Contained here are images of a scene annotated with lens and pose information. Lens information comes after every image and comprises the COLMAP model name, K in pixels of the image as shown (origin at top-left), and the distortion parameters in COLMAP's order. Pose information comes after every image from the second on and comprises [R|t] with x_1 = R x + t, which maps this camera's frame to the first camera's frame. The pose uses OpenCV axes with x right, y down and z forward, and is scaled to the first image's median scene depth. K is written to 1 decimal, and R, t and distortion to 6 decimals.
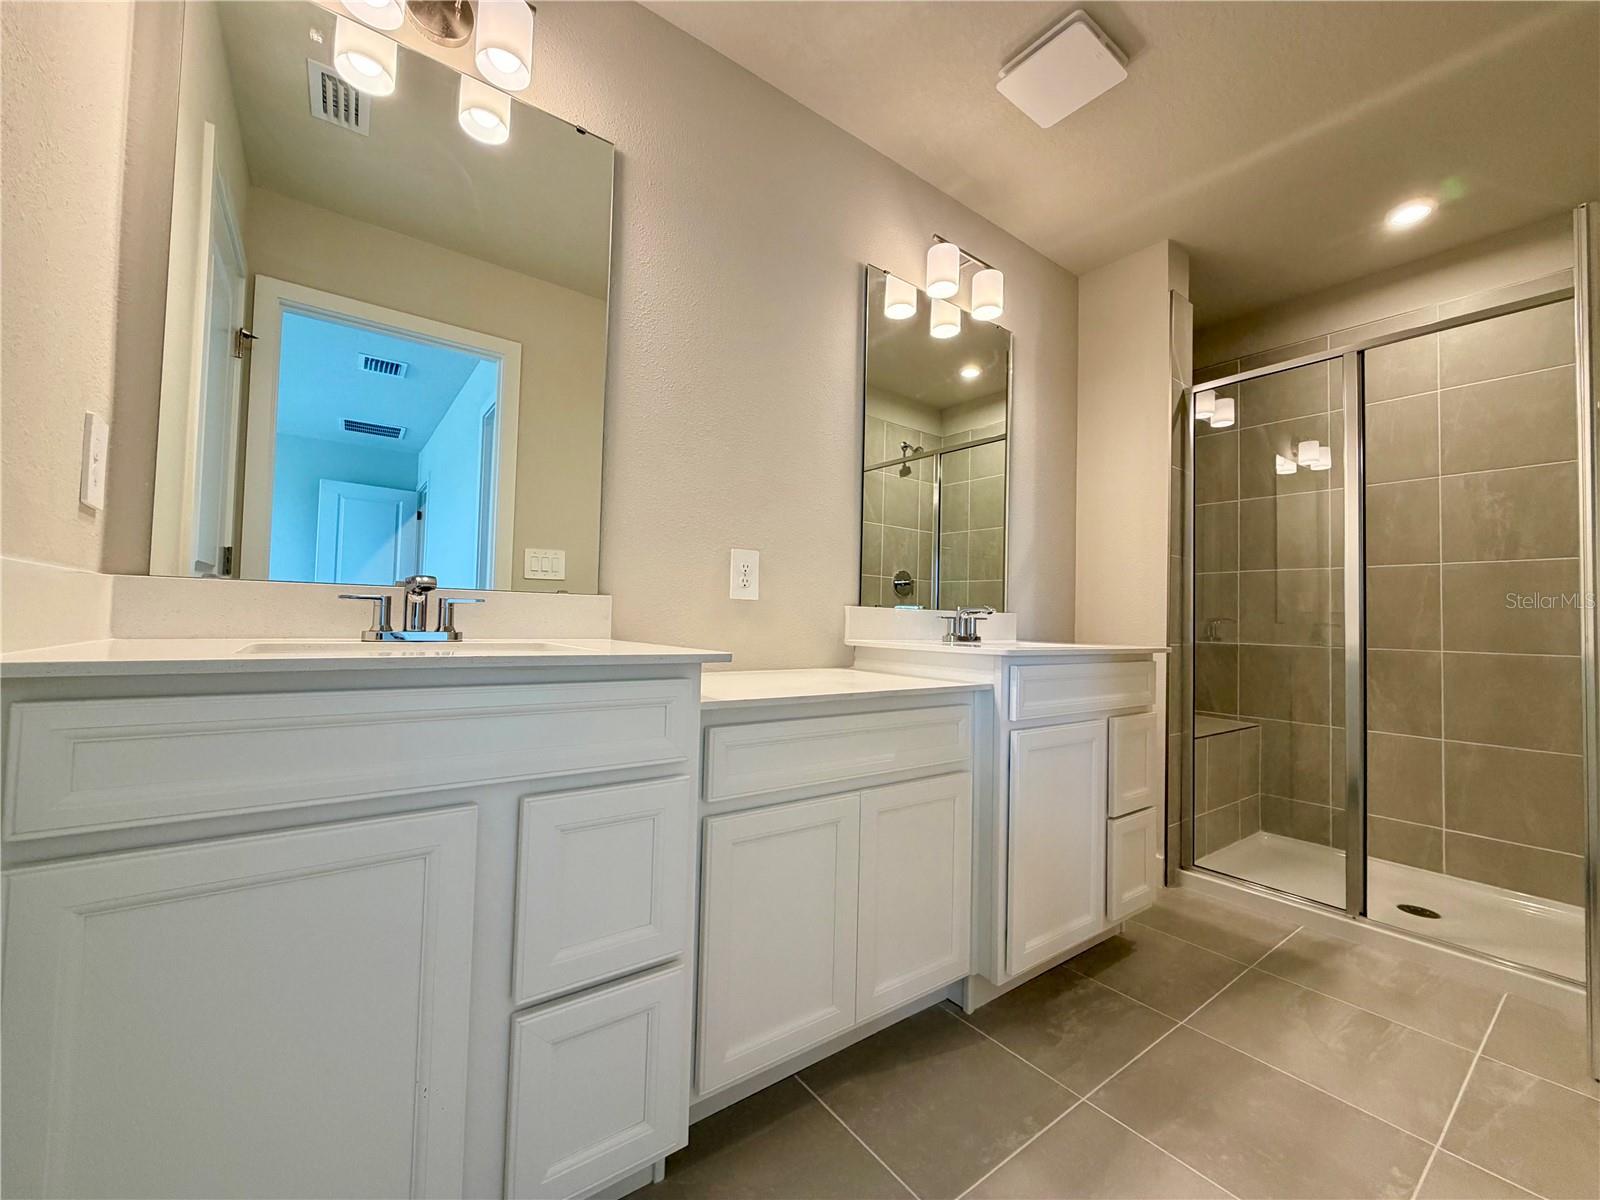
lens RADIAL K [[640.4, 0, 798.7], [0, 640.4, 600.2], [0, 0, 1]] dist [0.000517, -0.000062]
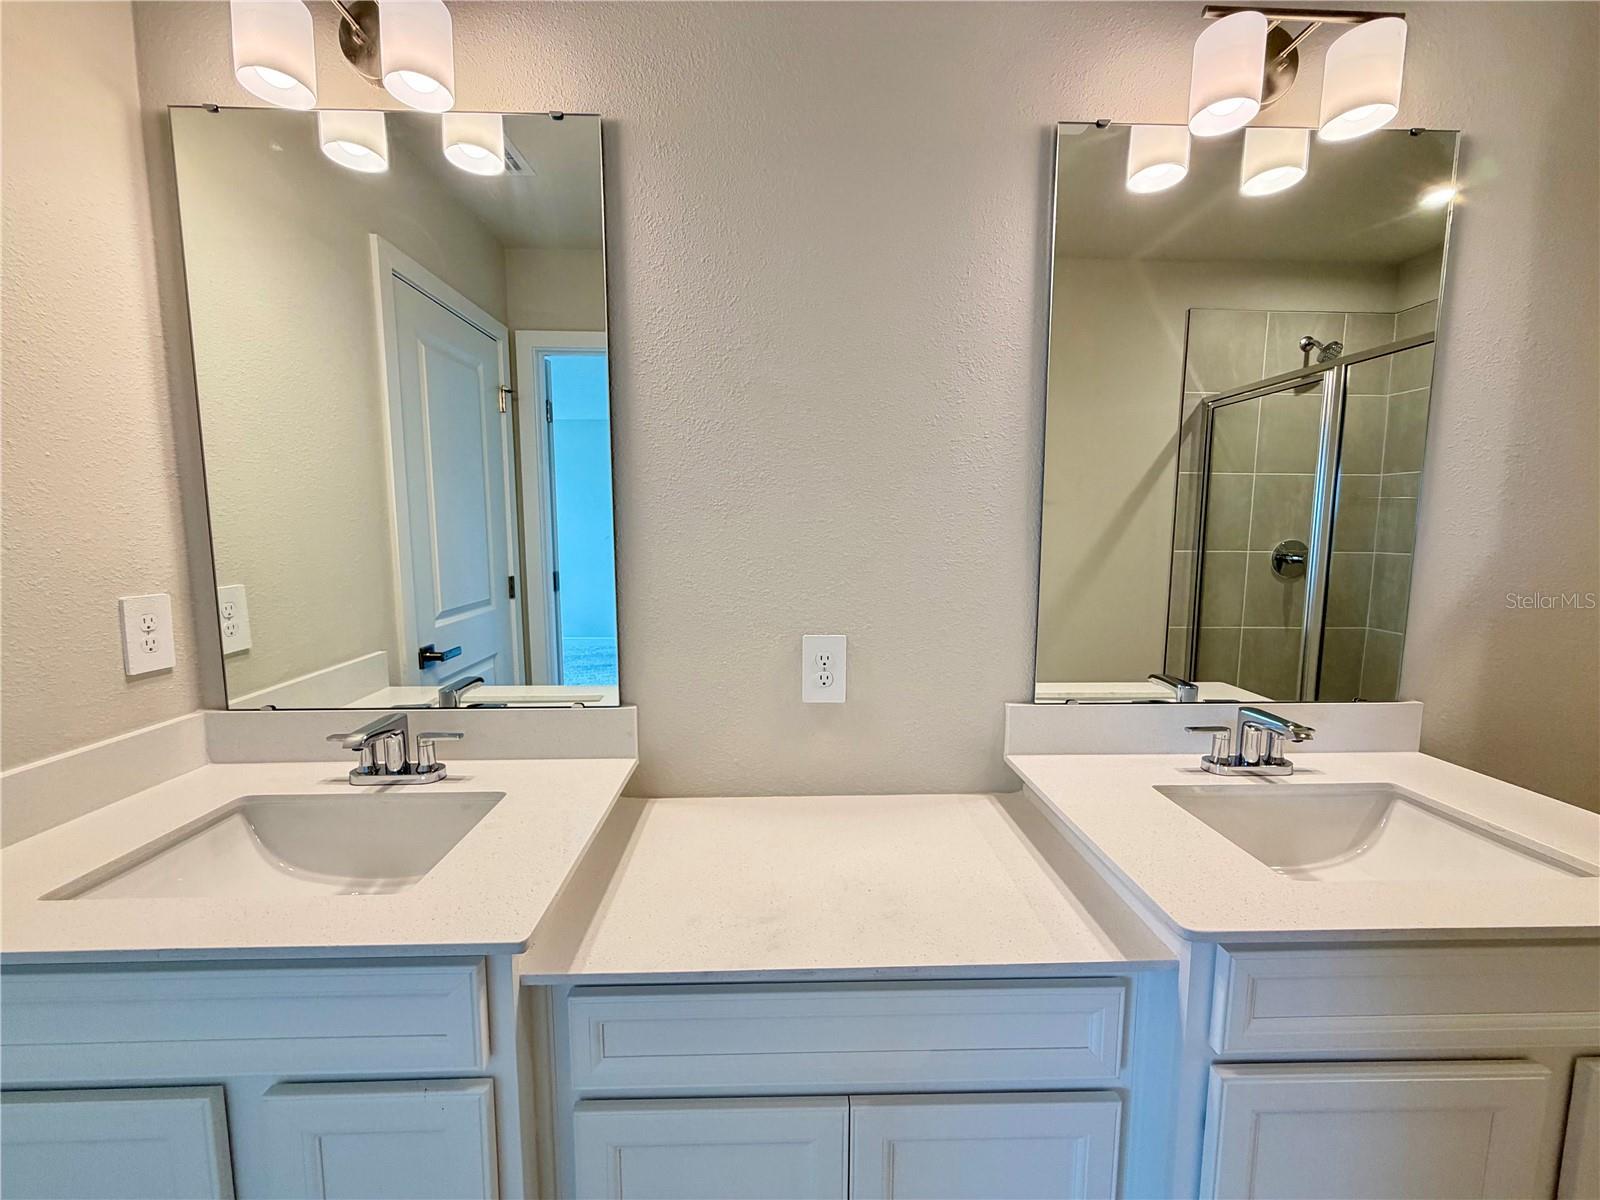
lens RADIAL K [[640.4, 0, 801.0], [0, 640.4, 604.7], [0, 0, 1]] dist [0.000517, -0.000062]
pose [[0.821947, 0.043330, -0.567914, 0.247391], [0.036245, 0.991102, 0.128075, -0.167080], [0.568410, -0.125855, 0.813063, 0.325008]]
